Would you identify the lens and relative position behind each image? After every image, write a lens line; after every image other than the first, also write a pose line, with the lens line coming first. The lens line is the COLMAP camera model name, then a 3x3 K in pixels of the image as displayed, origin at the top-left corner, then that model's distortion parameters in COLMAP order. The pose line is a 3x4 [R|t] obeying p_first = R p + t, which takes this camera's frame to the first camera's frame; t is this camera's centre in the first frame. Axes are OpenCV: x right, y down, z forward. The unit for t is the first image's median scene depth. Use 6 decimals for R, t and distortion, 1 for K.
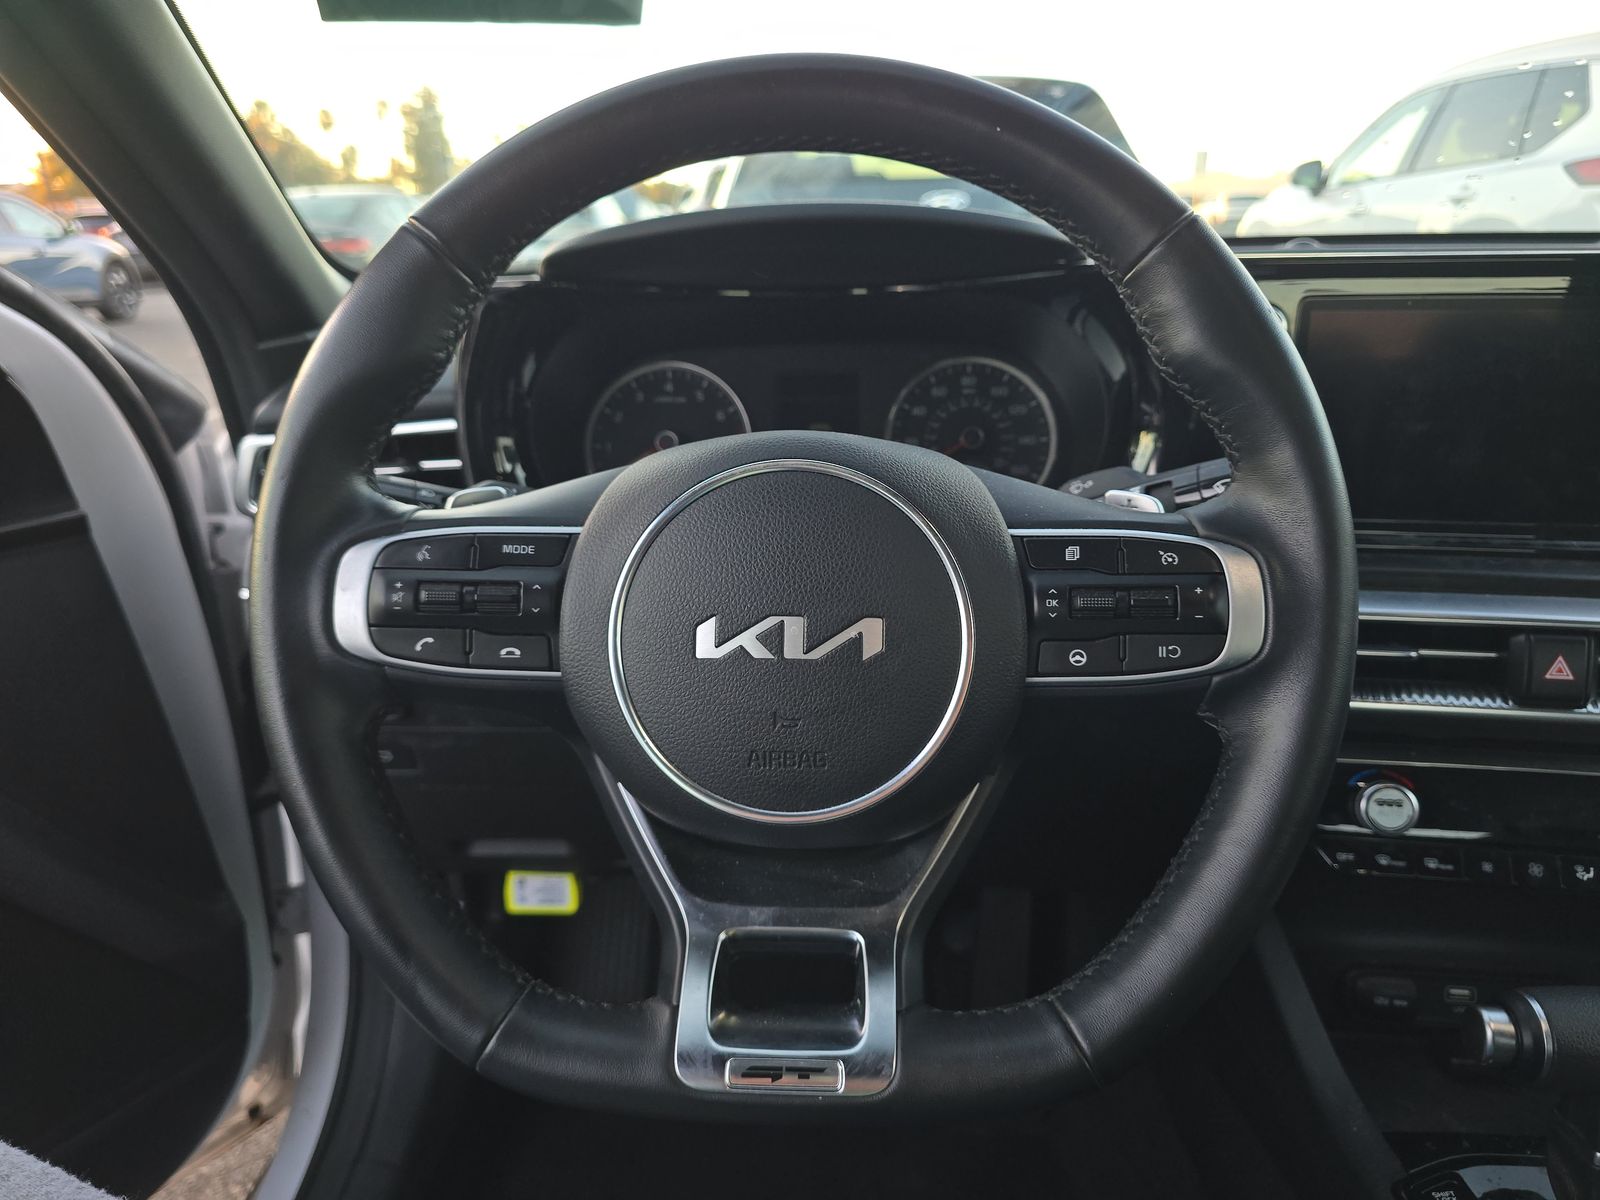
lens RADIAL K [[1119.4, 0, 800.0], [0, 1119.4, 600.0], [0, 0, 1]] dist [-0.007135, -0.002652]
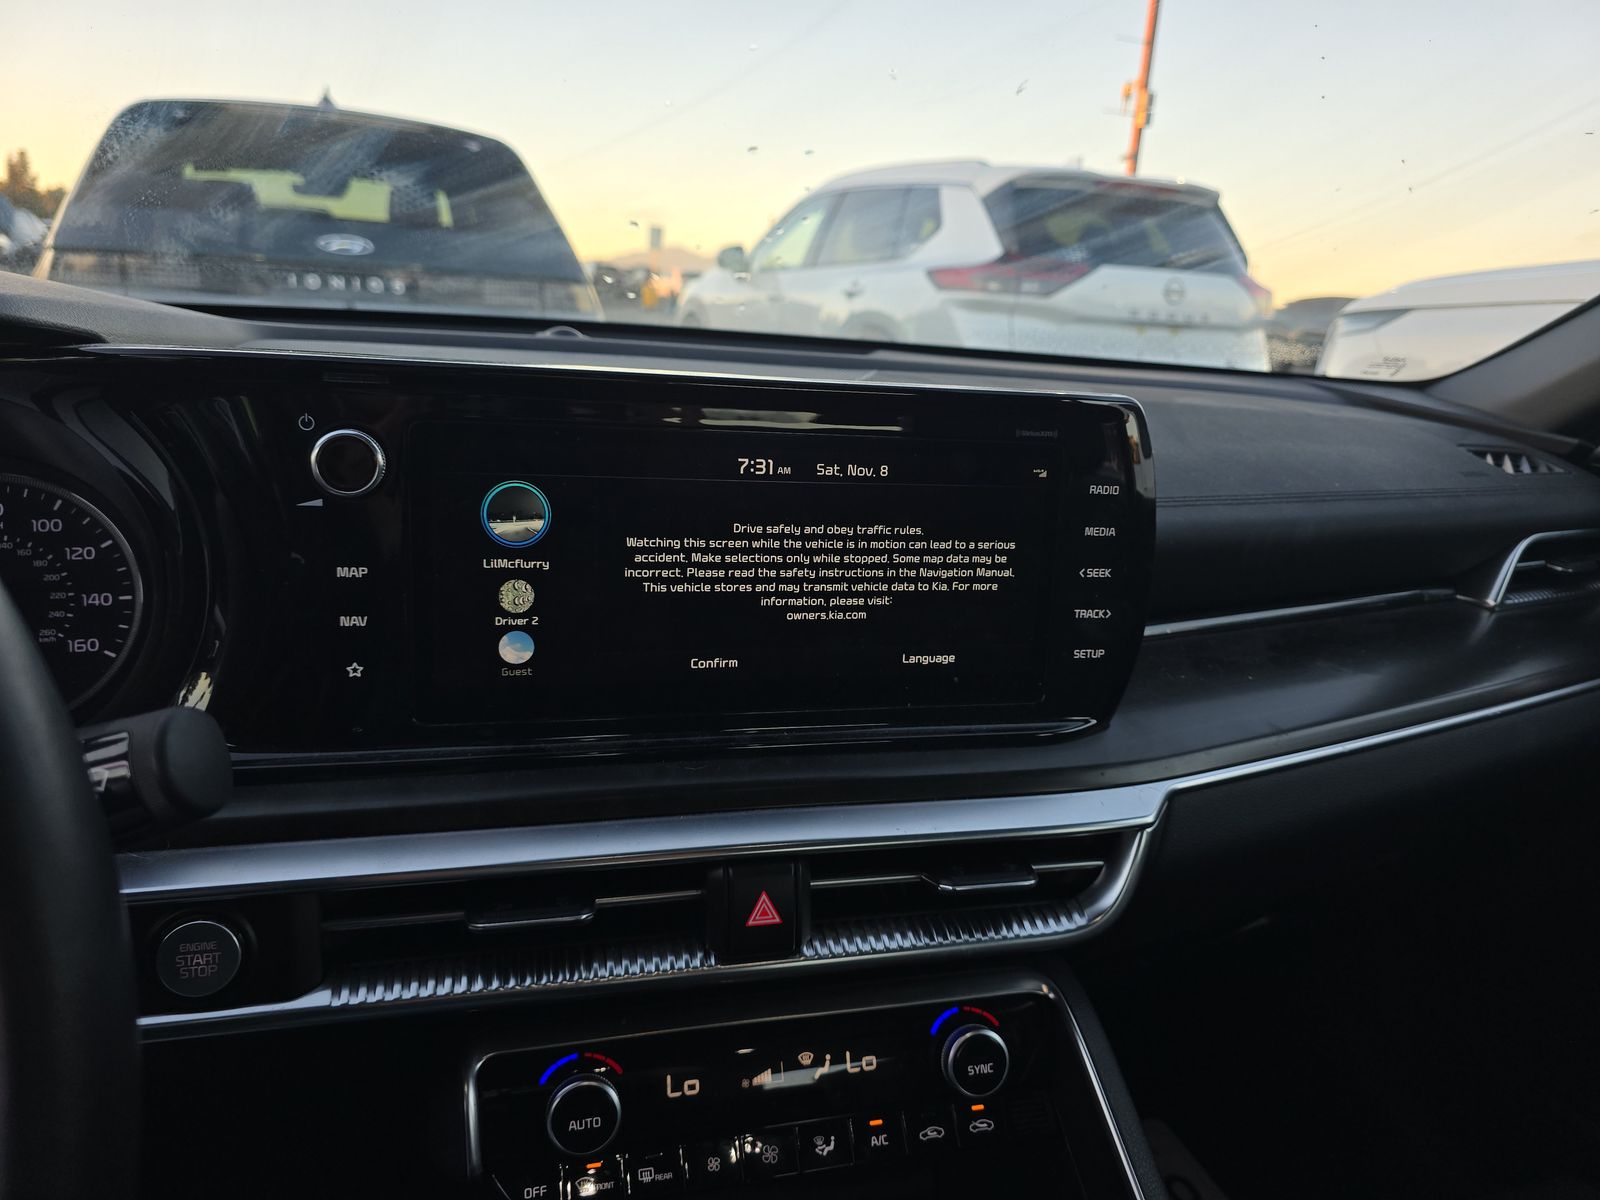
lens RADIAL K [[1089.5, 0, 800.0], [0, 1089.5, 600.0], [0, 0, 1]] dist [0.049736, -0.002511]
pose [[0.897847, -0.038471, 0.438625, 0.286906], [0.057736, 0.997861, -0.030663, -0.097432], [-0.436507, 0.052855, 0.898147, 0.223472]]
